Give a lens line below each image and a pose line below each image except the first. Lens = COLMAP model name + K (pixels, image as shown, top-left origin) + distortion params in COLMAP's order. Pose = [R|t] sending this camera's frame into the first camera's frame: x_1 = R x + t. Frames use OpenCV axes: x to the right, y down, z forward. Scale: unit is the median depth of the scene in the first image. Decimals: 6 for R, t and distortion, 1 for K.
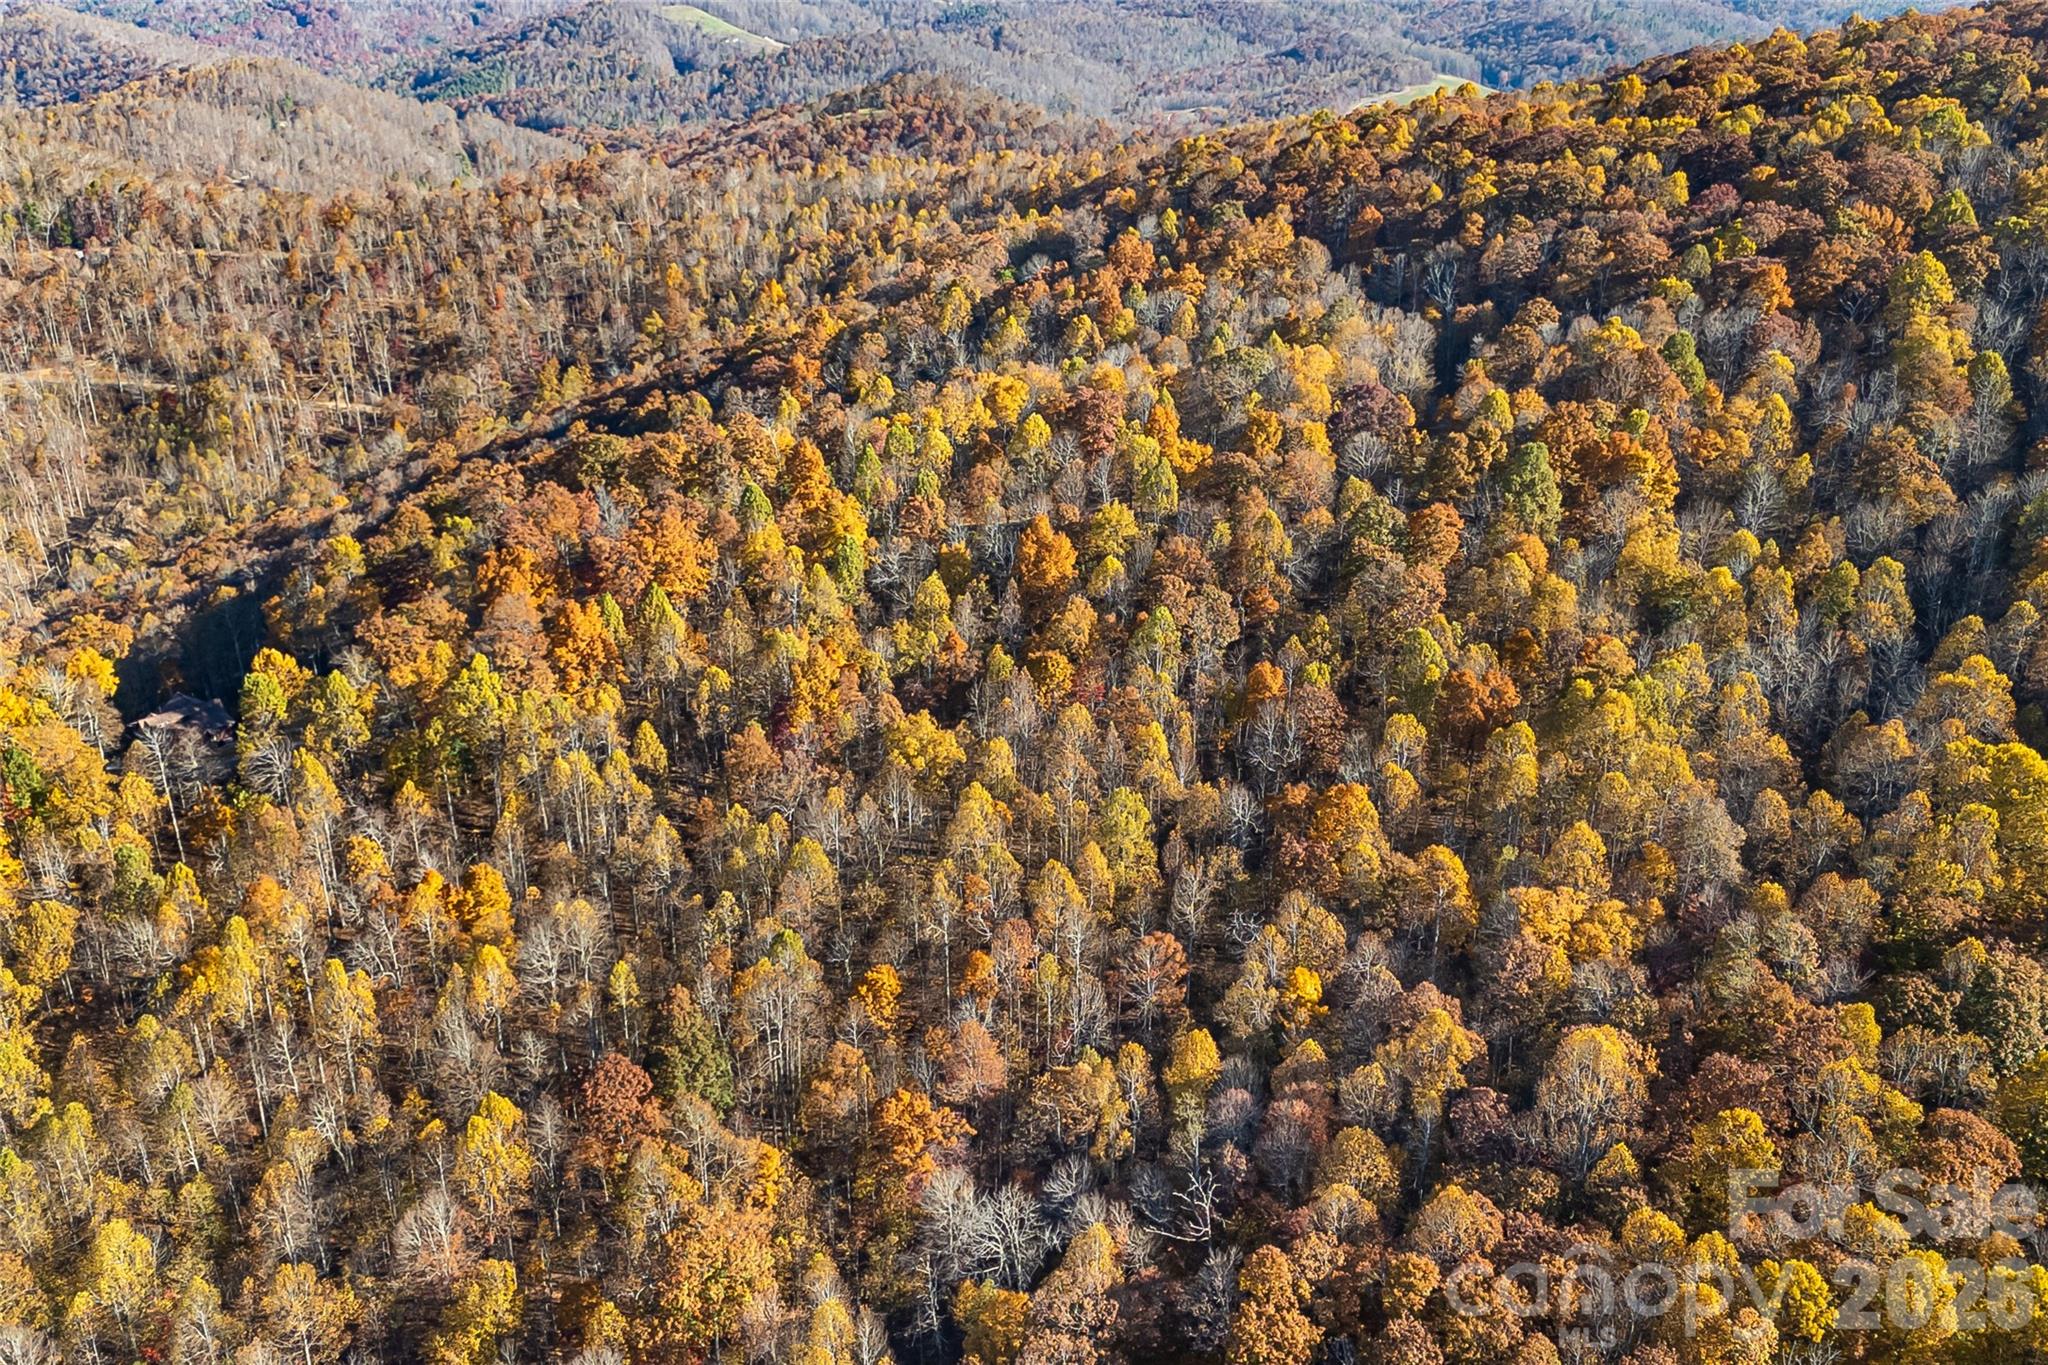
lens RADIAL K [[1760.0, 0, 1024.3], [0, 1760.0, 668.3], [0, 0, 1]] dist [0.074183, -0.071500]
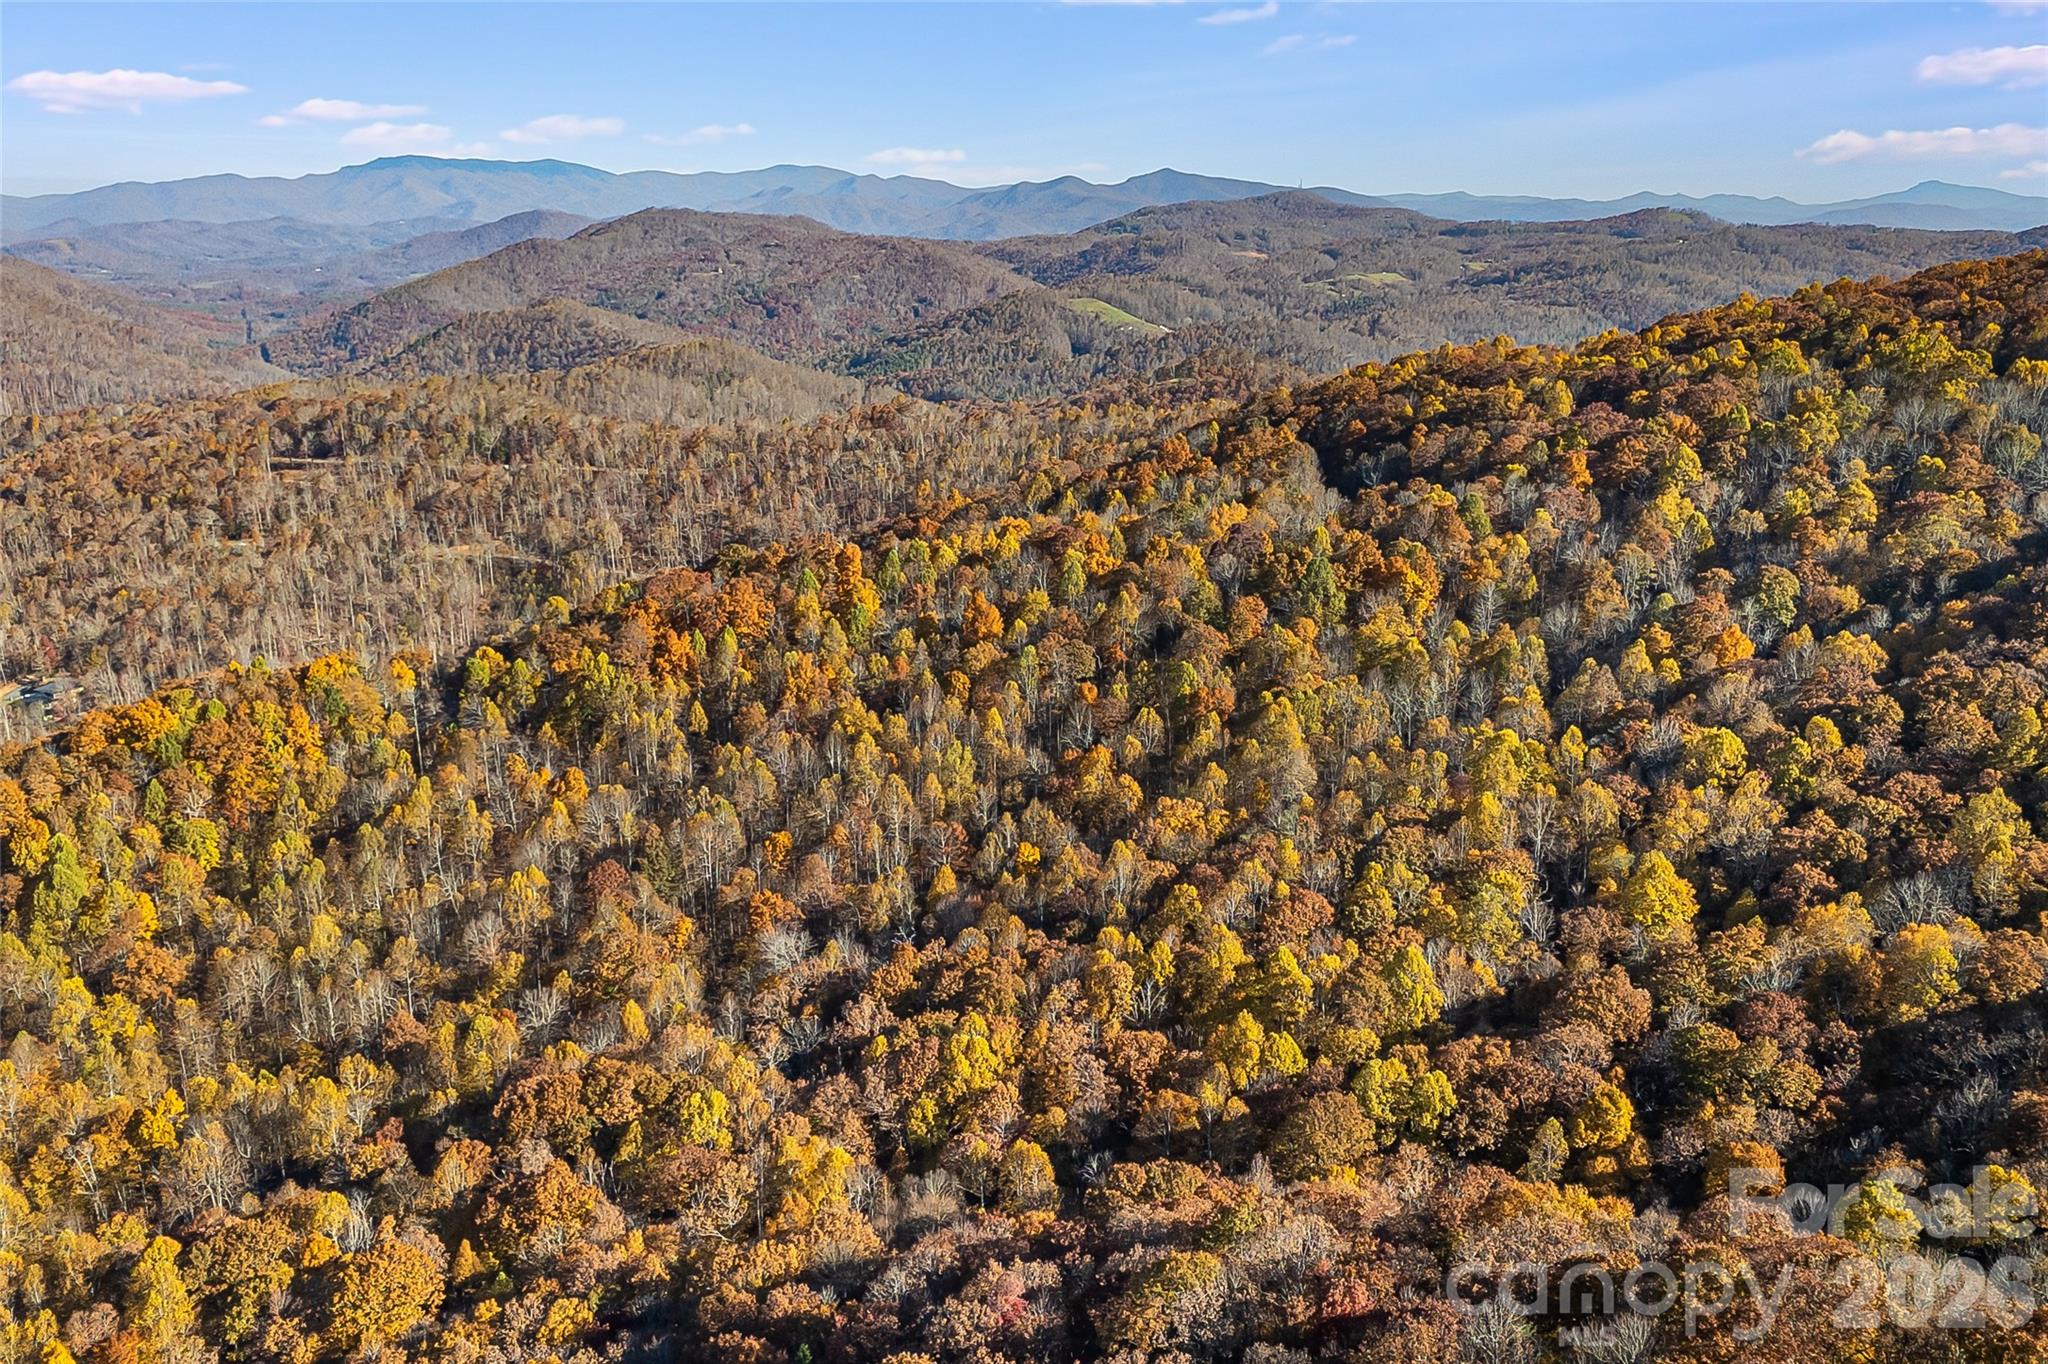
lens RADIAL K [[1776.6, 0, 1026.0], [0, 1776.6, 672.4], [0, 0, 1]] dist [0.102526, -0.137171]
pose [[0.972158, 0.049808, -0.228971, 0.188974], [-0.084048, 0.986247, -0.142311, 0.090652], [0.218734, 0.157593, 0.962974, -0.200952]]
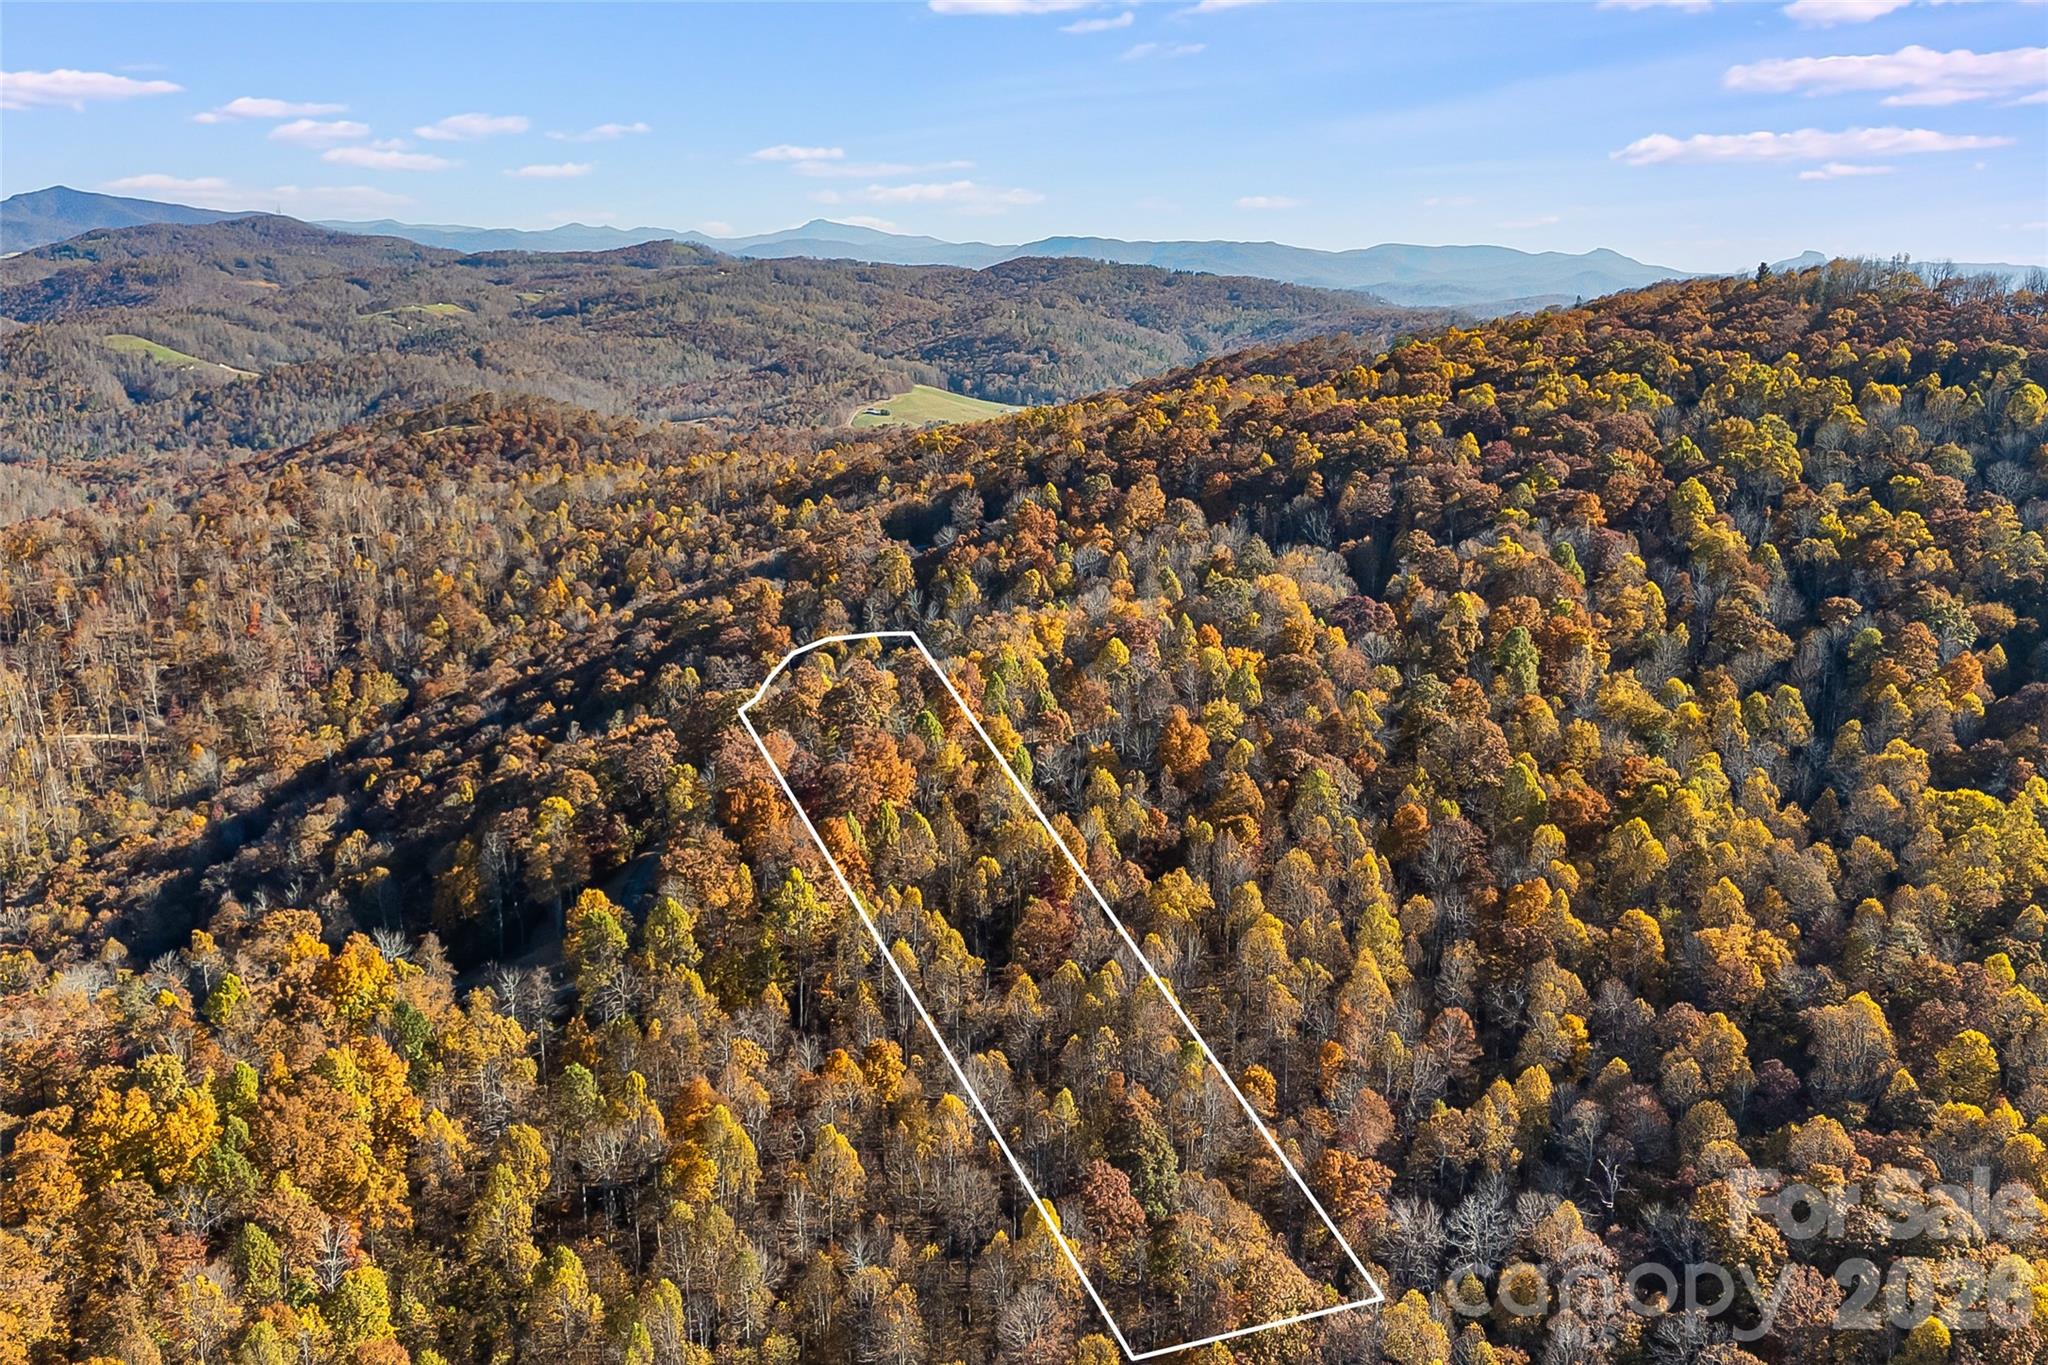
lens RADIAL K [[1760.0, 0, 1024.3], [0, 1760.0, 668.3], [0, 0, 1]] dist [0.074183, -0.071500]
pose [[0.948579, -0.079543, 0.306384, -0.221773], [0.129013, 0.981023, -0.144738, 0.021627], [-0.289057, 0.176823, 0.940840, -0.056083]]
